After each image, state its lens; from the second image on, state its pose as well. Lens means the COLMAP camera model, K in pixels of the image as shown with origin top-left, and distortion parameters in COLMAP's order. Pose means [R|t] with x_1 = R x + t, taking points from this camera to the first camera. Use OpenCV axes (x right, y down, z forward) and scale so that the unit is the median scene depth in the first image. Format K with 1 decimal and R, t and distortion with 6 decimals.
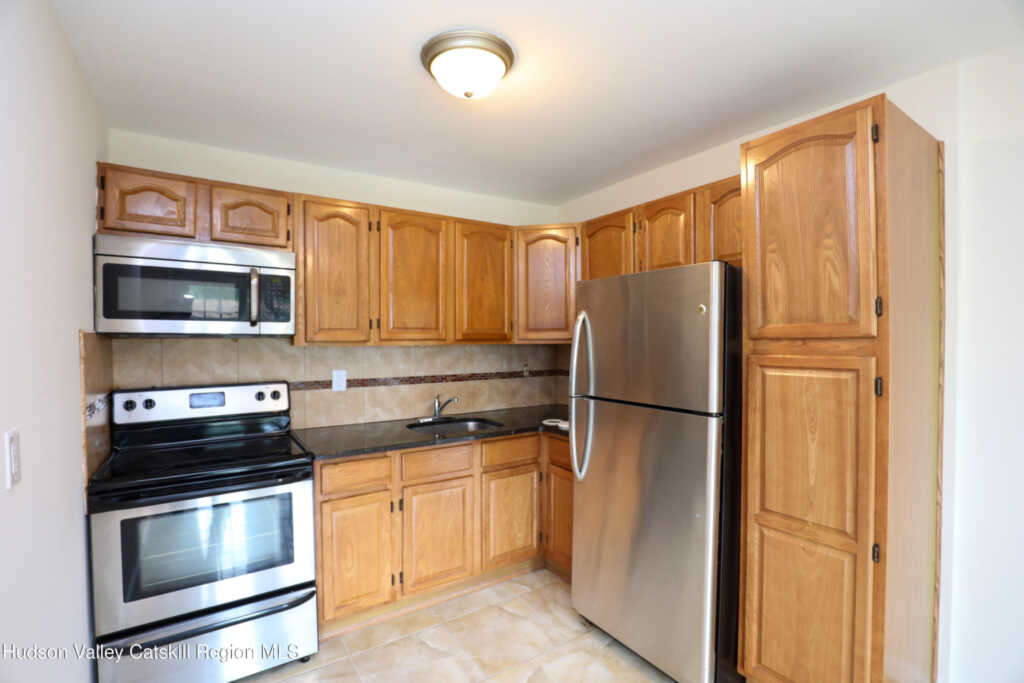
lens RADIAL K [[496.0, 0, 530.5], [0, 496.0, 342.1], [0, 0, 1]] dist [-0.012653, -0.000419]
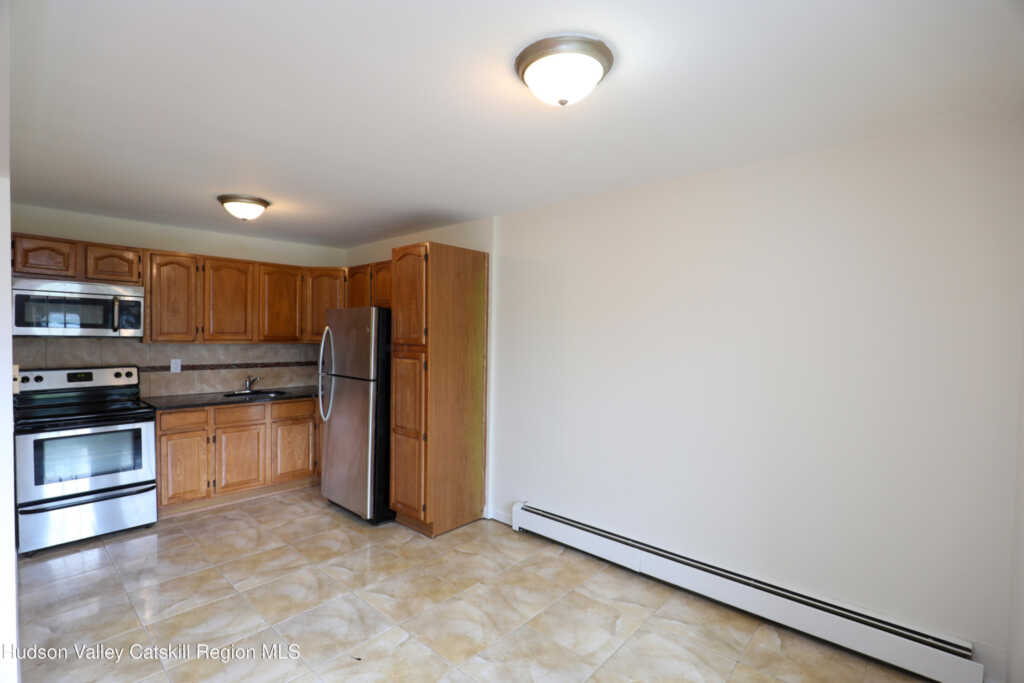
lens RADIAL K [[471.4, 0, 497.4], [0, 471.4, 341.9], [0, 0, 1]] dist [-0.000687, 0.000526]
pose [[0.978490, 0.013723, 0.205839, 0.341544], [-0.015723, 0.999844, 0.008084, -0.028136], [-0.205696, -0.011146, 0.978552, -0.751633]]
